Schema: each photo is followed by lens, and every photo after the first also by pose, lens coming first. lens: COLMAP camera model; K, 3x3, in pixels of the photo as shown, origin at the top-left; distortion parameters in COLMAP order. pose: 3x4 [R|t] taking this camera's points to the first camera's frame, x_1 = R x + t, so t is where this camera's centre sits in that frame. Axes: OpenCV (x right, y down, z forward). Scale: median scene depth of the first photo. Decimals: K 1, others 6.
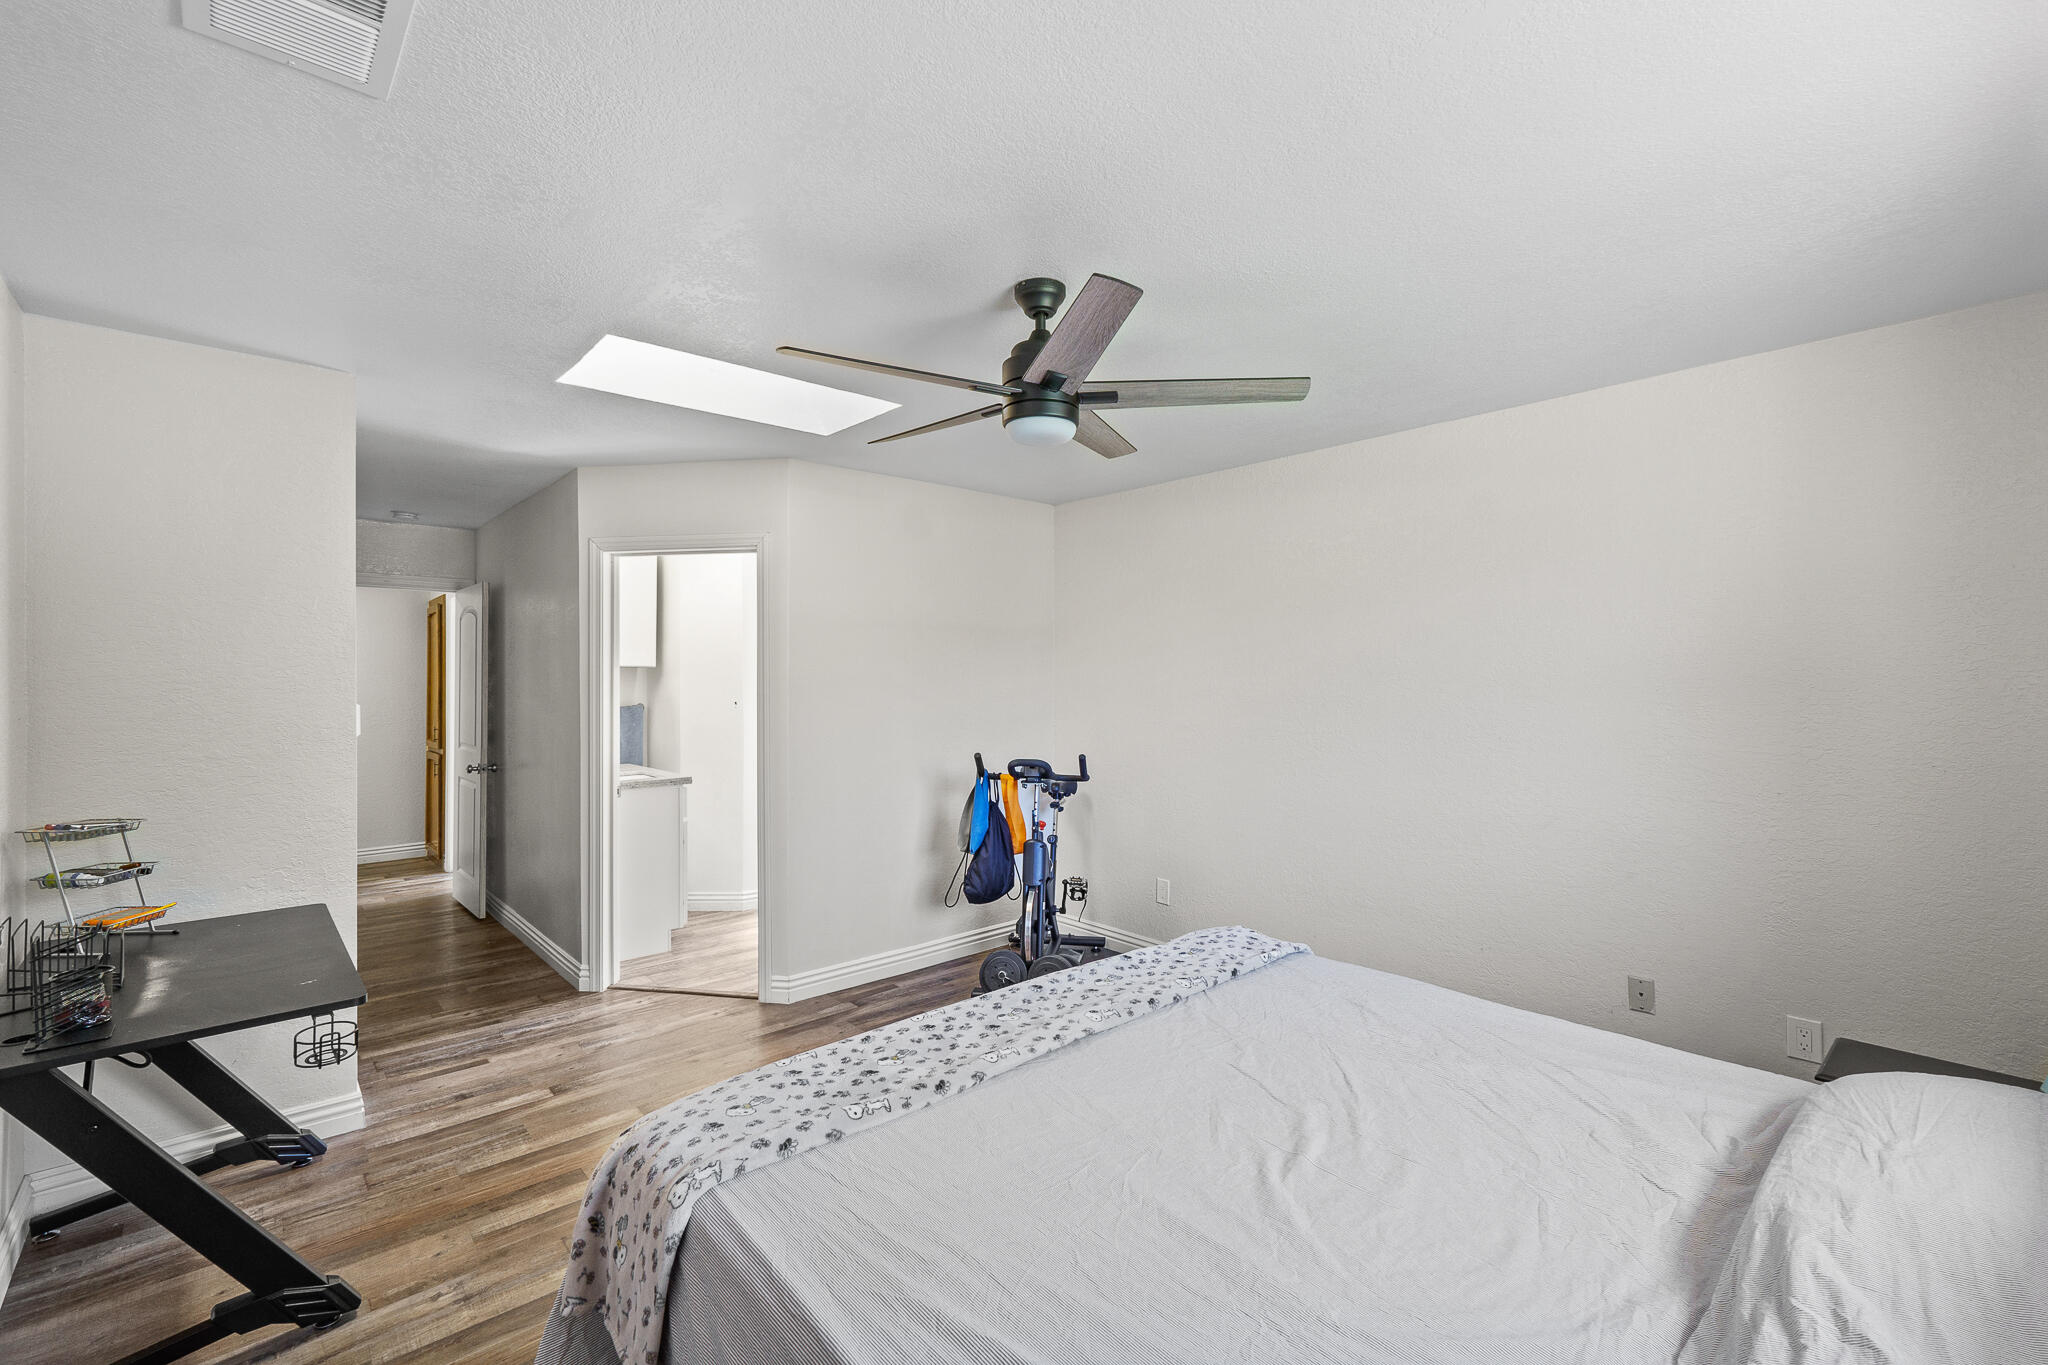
lens RADIAL K [[873.9, 0, 1024.0], [0, 873.9, 682.5], [0, 0, 1]] dist [0.001395, 0.000141]
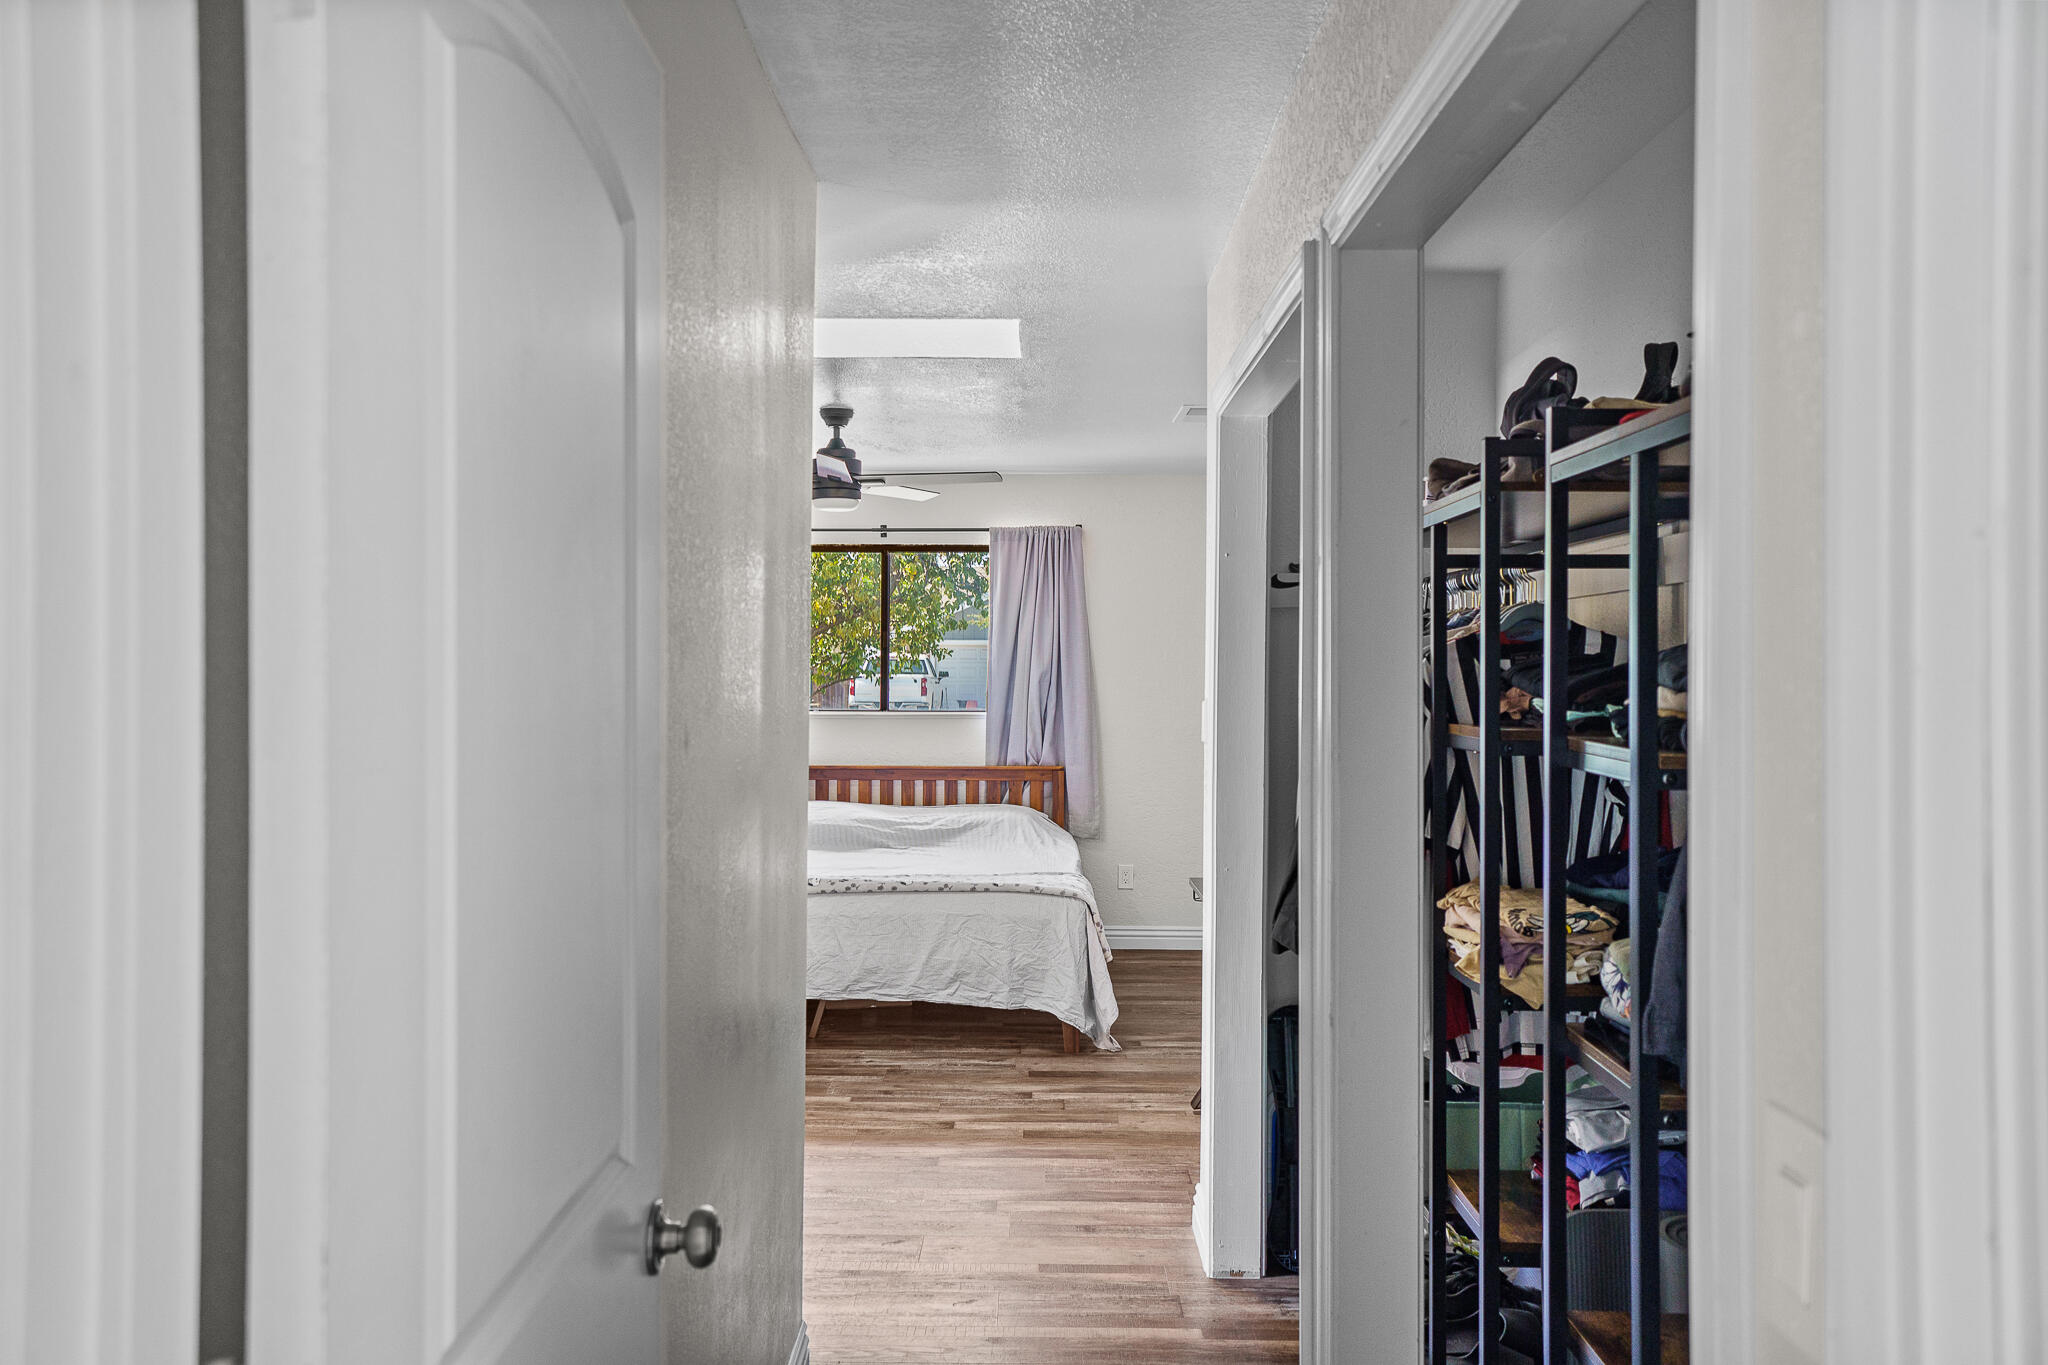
lens RADIAL K [[1605.5, 0, 1024.0], [0, 1605.5, 682.5], [0, 0, 1]] dist [0.027509, 0.003501]
pose [[-0.739919, -0.007061, 0.672659, -1.582115], [-0.001127, 0.999957, 0.009257, -0.006587], [-0.672695, 0.006092, -0.739894, 2.130143]]
